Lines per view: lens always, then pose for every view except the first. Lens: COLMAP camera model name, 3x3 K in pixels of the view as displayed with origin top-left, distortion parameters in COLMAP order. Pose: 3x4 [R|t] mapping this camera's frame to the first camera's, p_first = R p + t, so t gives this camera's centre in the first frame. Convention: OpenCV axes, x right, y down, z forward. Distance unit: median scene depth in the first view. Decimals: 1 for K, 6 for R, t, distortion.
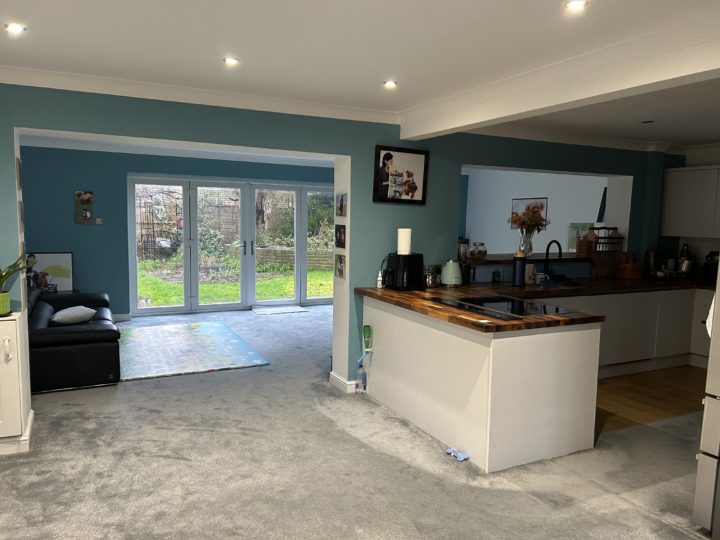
lens RADIAL K [[538.8, 0, 360.0], [0, 538.8, 270.0], [0, 0, 1]] dist [0.110966, -0.059656]
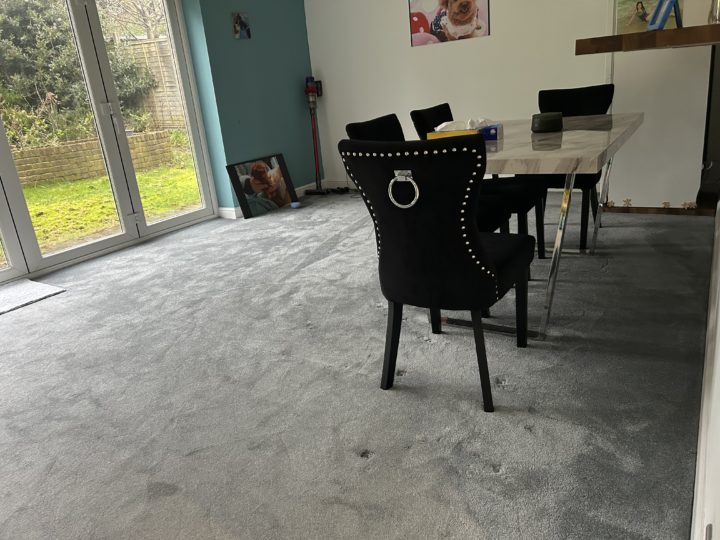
lens RADIAL K [[540.1, 0, 355.6], [0, 540.1, 267.0], [0, 0, 1]] dist [0.065294, -0.062622]
pose [[0.853758, -0.258170, 0.452156, -0.090657], [0.162368, 0.957121, 0.239910, -0.001936], [-0.494706, -0.131409, 0.859068, 0.544647]]
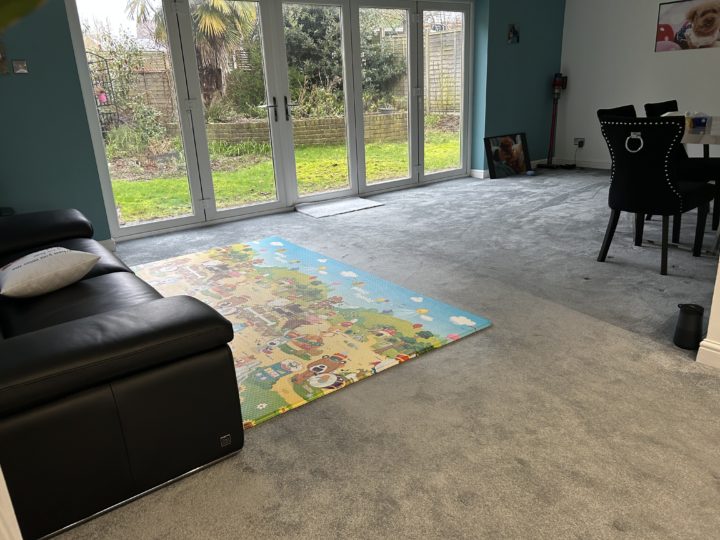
lens RADIAL K [[540.1, 0, 355.6], [0, 540.1, 267.0], [0, 0, 1]] dist [0.065294, -0.062622]
pose [[0.984251, -0.113802, 0.135276, -0.224273], [0.082369, 0.972318, 0.218660, 0.005225], [-0.156415, -0.204073, 0.966379, 0.363274]]
